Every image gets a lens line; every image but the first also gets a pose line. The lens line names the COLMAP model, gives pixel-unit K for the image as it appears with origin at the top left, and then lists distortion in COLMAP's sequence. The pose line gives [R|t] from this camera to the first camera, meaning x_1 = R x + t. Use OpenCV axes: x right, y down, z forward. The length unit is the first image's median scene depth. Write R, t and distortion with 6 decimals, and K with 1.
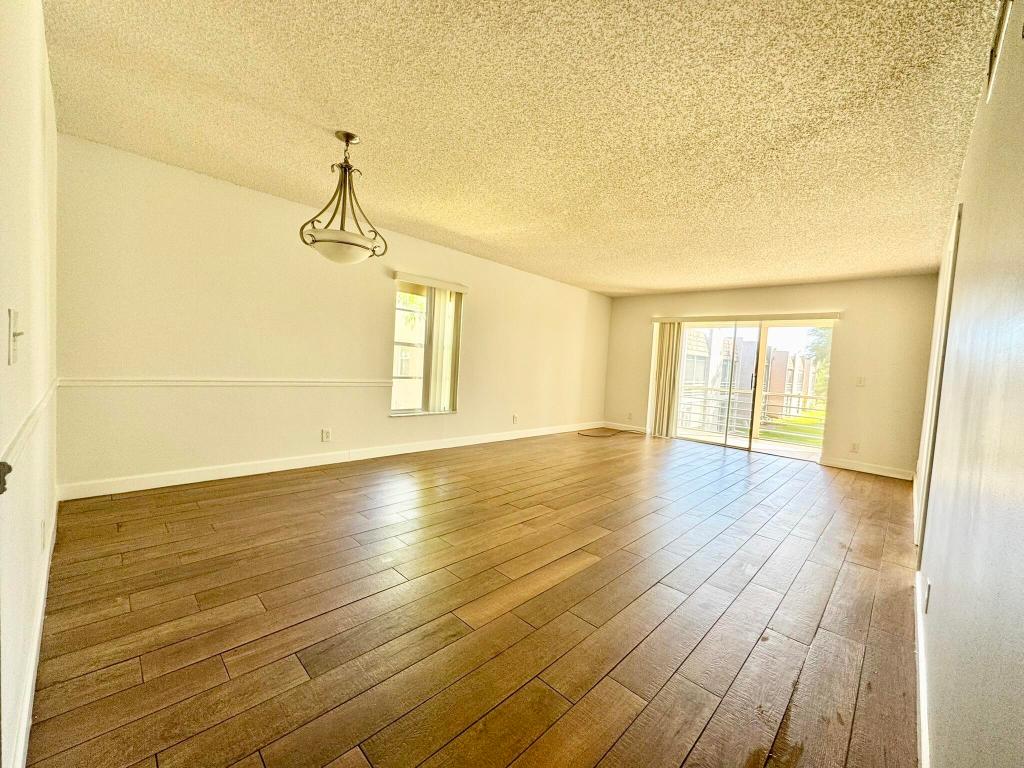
lens RADIAL K [[410.2, 0, 512.0], [0, 410.2, 384.0], [0, 0, 1]] dist [-0.002310, -0.000157]
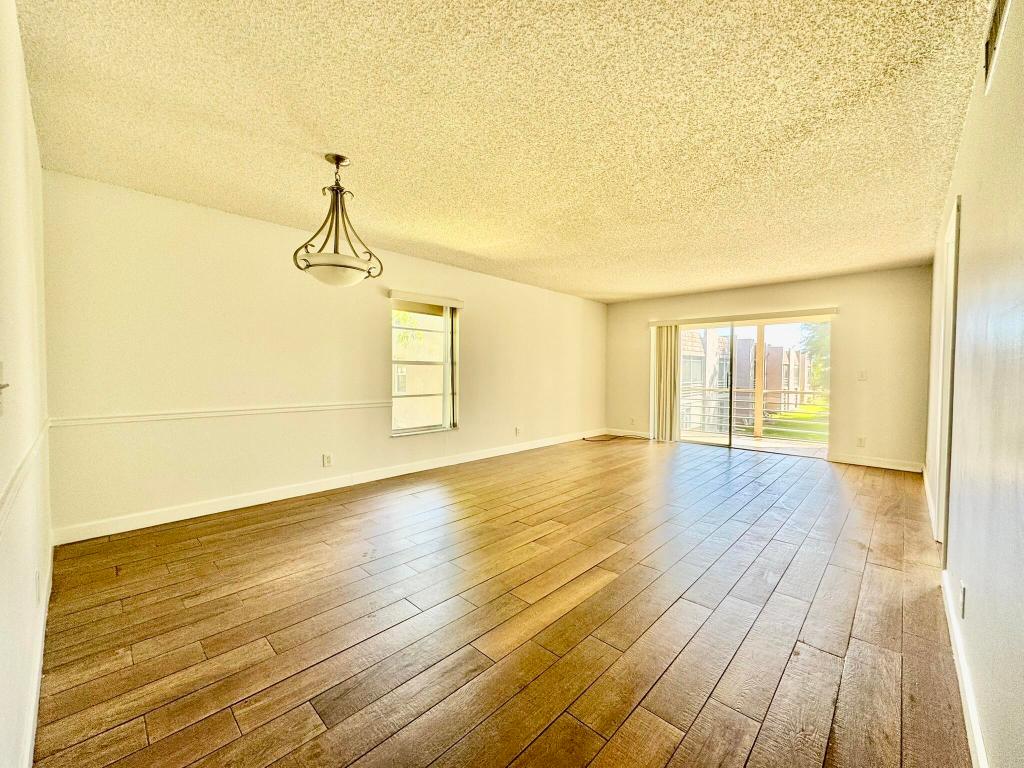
lens RADIAL K [[410.8, 0, 512.0], [0, 410.8, 384.0], [0, 0, 1]] dist [-0.002863, -0.000038]
pose [[0.998533, -0.053481, 0.008419, -0.020124], [0.053660, 0.998299, -0.022791, -0.018209], [-0.007186, 0.023209, 0.999705, 0.021607]]
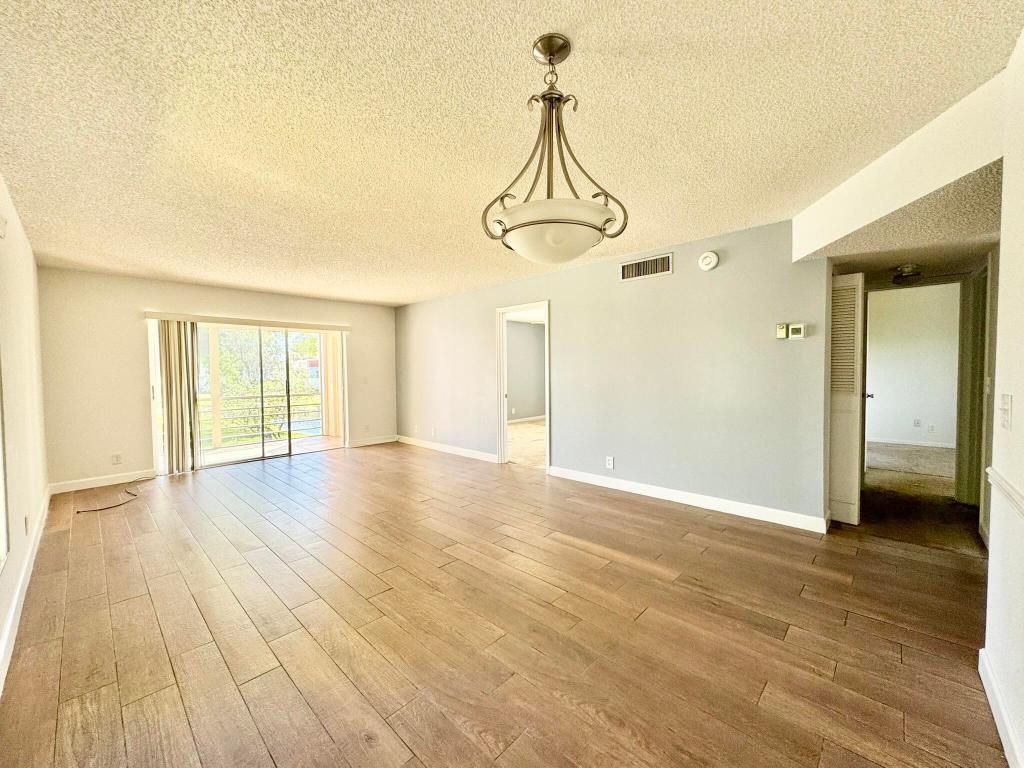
lens RADIAL K [[410.2, 0, 512.0], [0, 410.2, 384.0], [0, 0, 1]] dist [-0.002310, -0.000157]
pose [[-0.021302, -0.096707, 0.995085, -1.126675], [0.064178, 0.993126, 0.097890, -0.203751], [-0.997711, 0.065948, -0.014949, 1.200262]]
